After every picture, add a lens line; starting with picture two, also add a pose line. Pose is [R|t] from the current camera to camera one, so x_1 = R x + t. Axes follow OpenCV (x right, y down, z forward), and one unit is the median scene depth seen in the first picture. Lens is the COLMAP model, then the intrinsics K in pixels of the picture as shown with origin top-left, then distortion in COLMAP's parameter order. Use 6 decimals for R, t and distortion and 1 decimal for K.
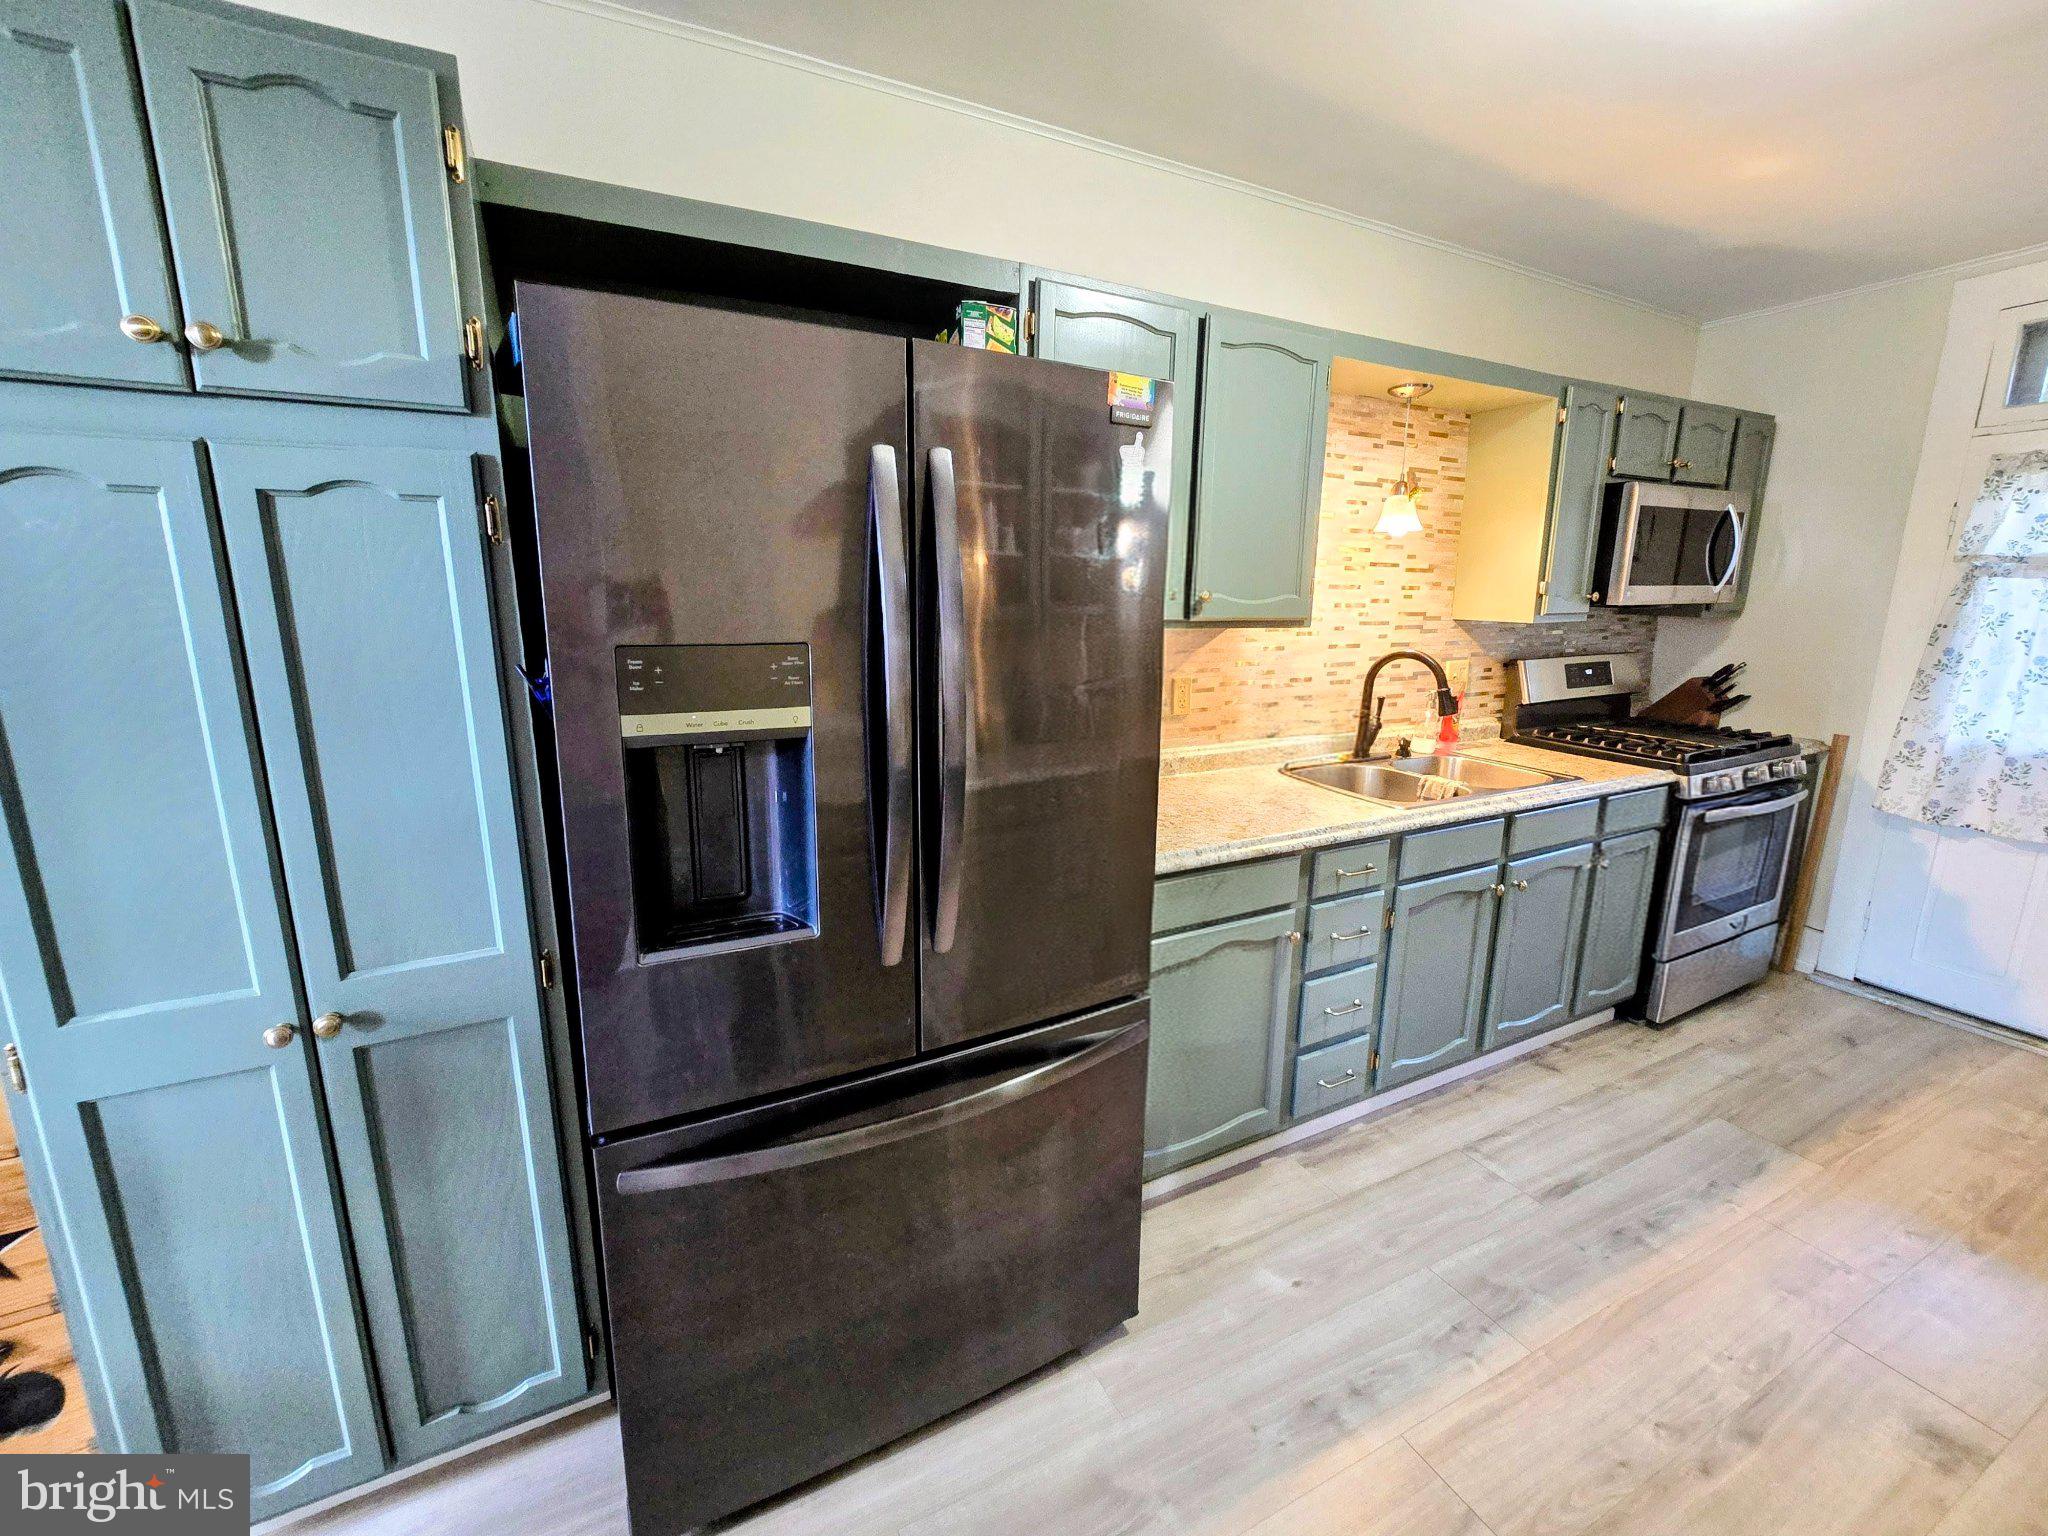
lens RADIAL K [[854.1, 0, 1023.3], [0, 854.1, 757.9], [0, 0, 1]] dist [-0.002889, 0.000196]
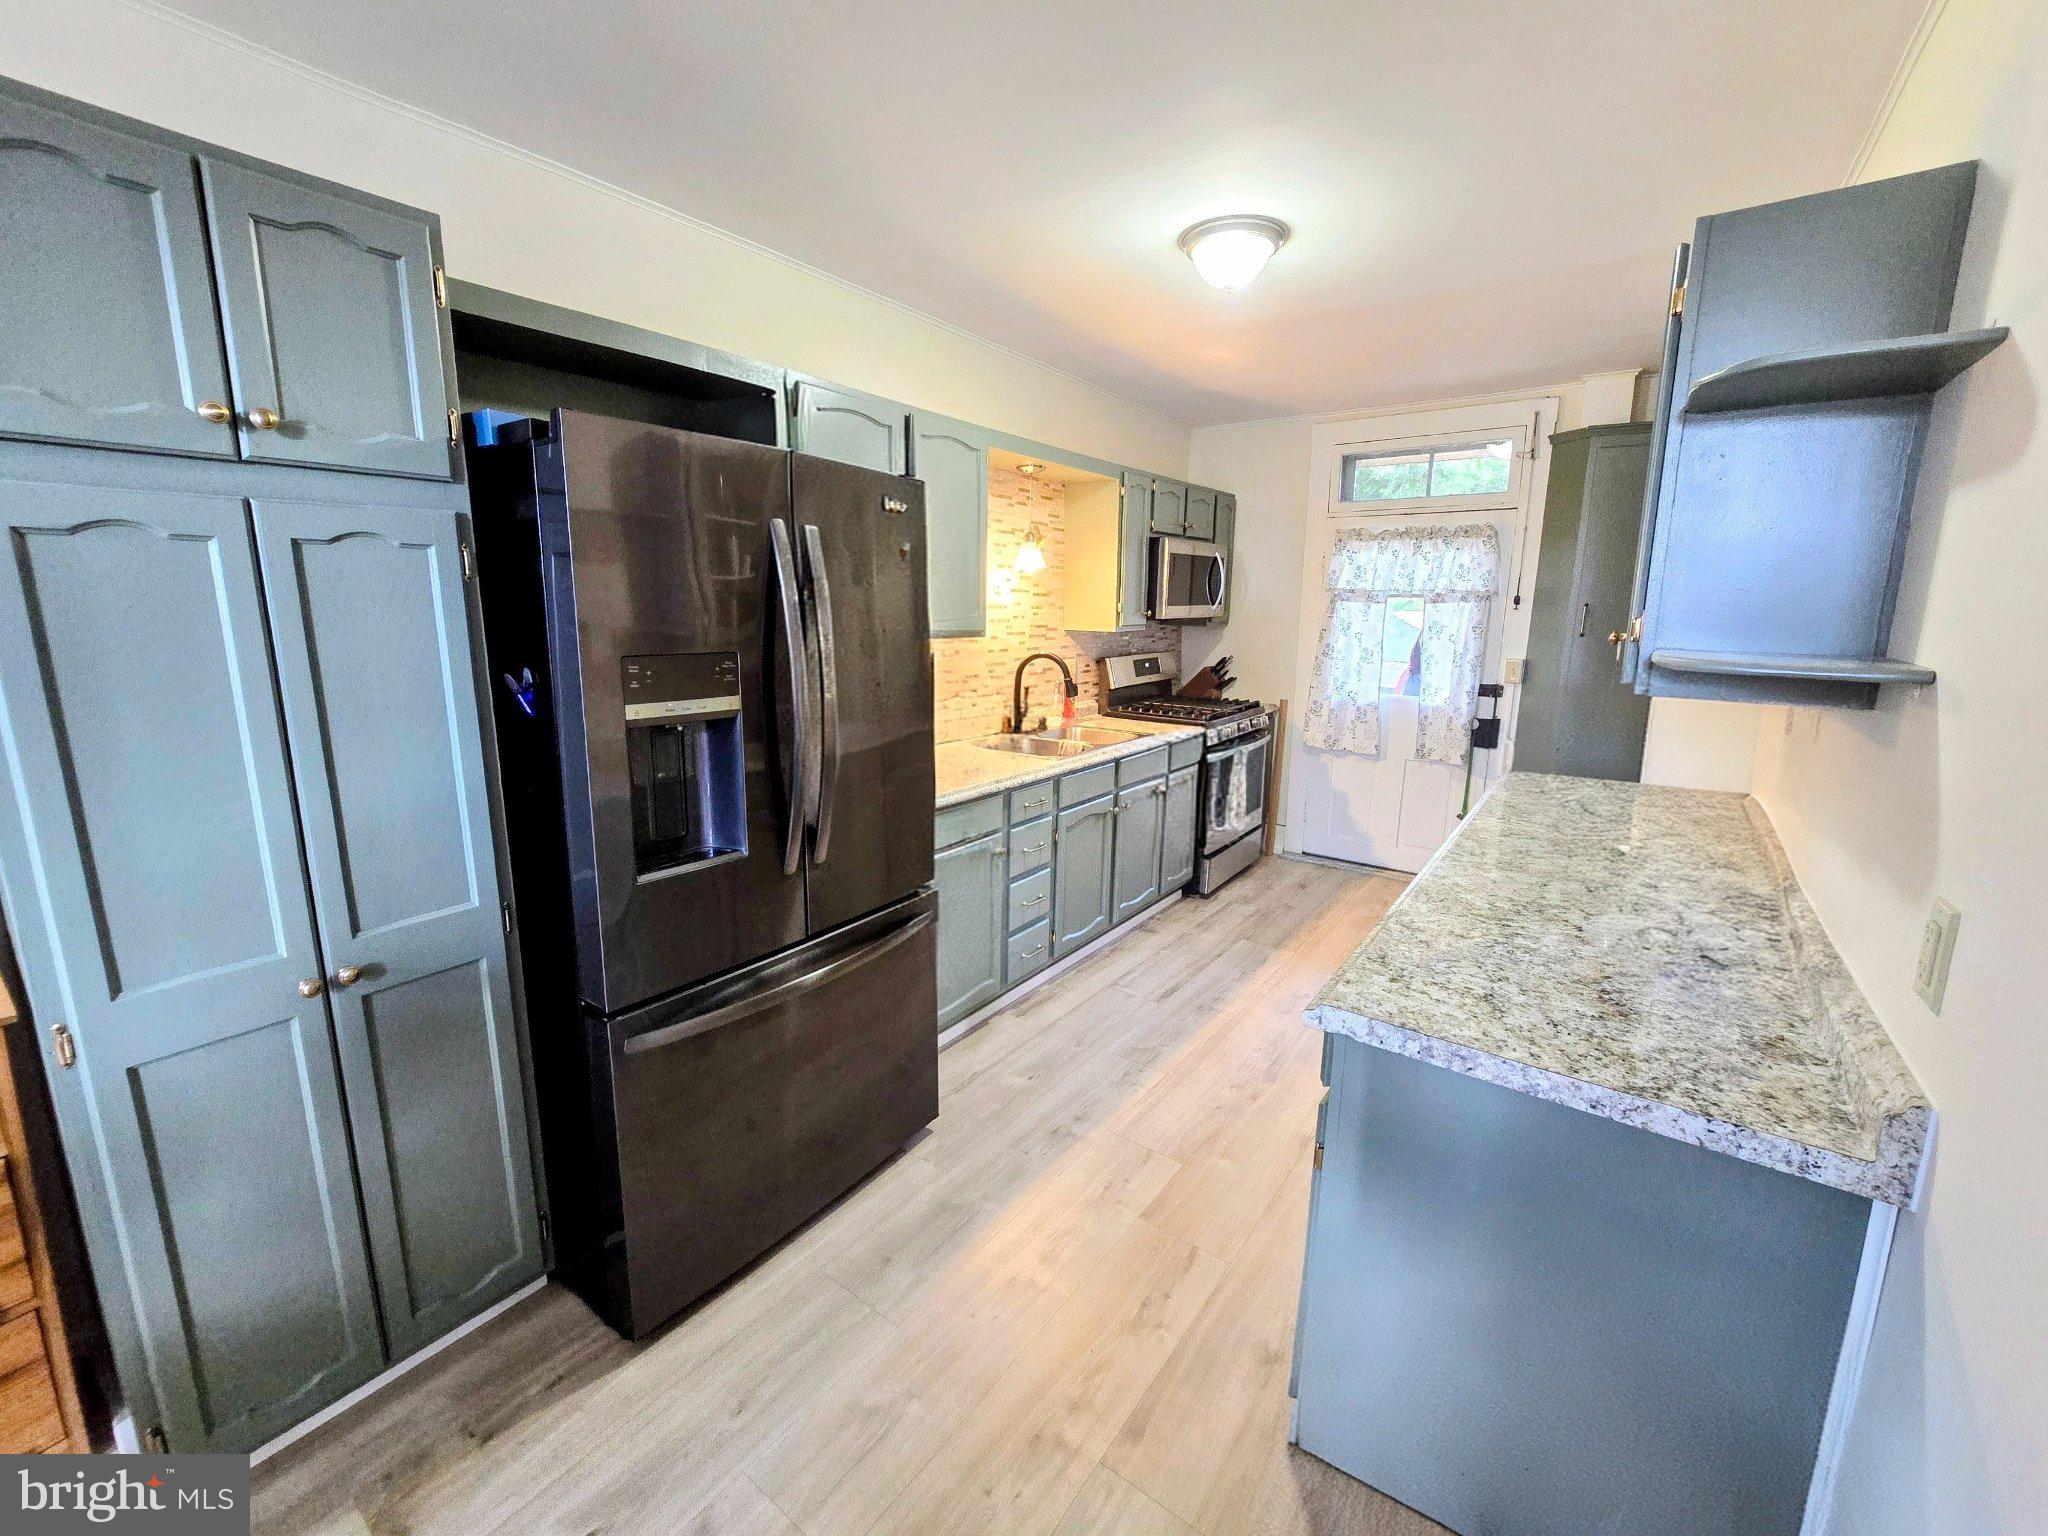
lens RADIAL K [[834.4, 0, 1024.0], [0, 834.4, 768.0], [0, 0, 1]] dist [-0.000949, 0.000022]
pose [[0.895135, -0.084957, 0.437625, -0.196412], [0.084625, 0.996206, 0.020300, 0.033412], [-0.437690, 0.018863, 0.898928, -0.219345]]
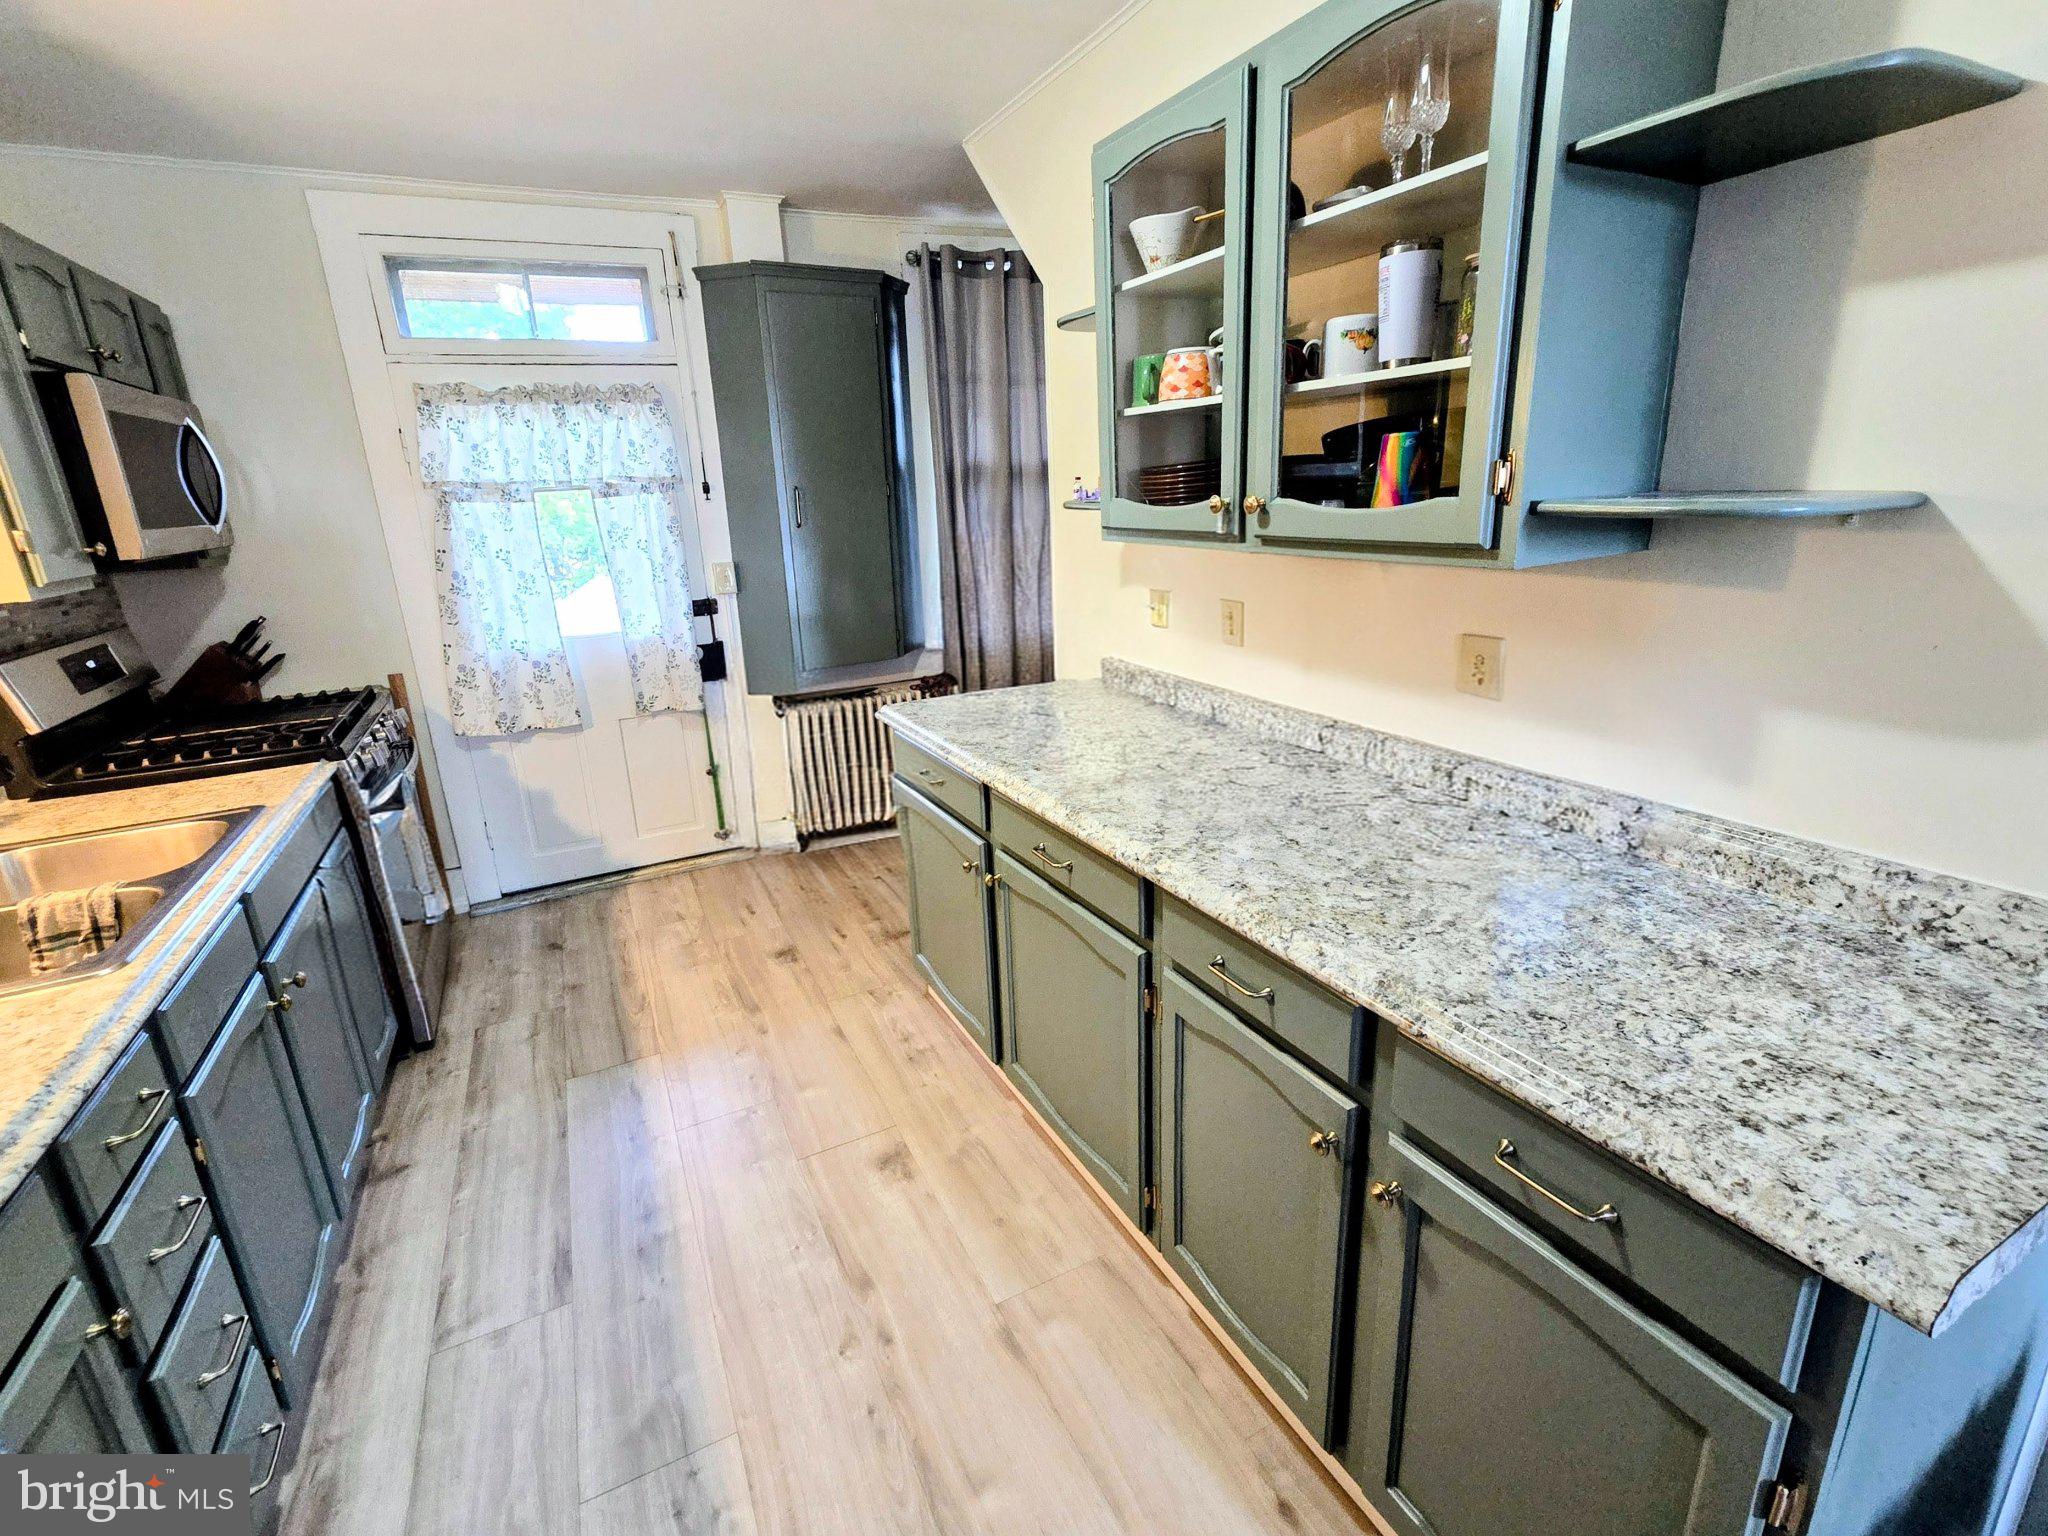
lens RADIAL K [[911.4, 0, 1019.1], [0, 911.4, 756.3], [0, 0, 1]] dist [-0.001637, -0.000253]
pose [[0.007275, -0.293391, 0.955965, -0.042348], [0.247589, 0.926752, 0.282542, -0.069670], [-0.968838, 0.234631, 0.079382, 0.322046]]
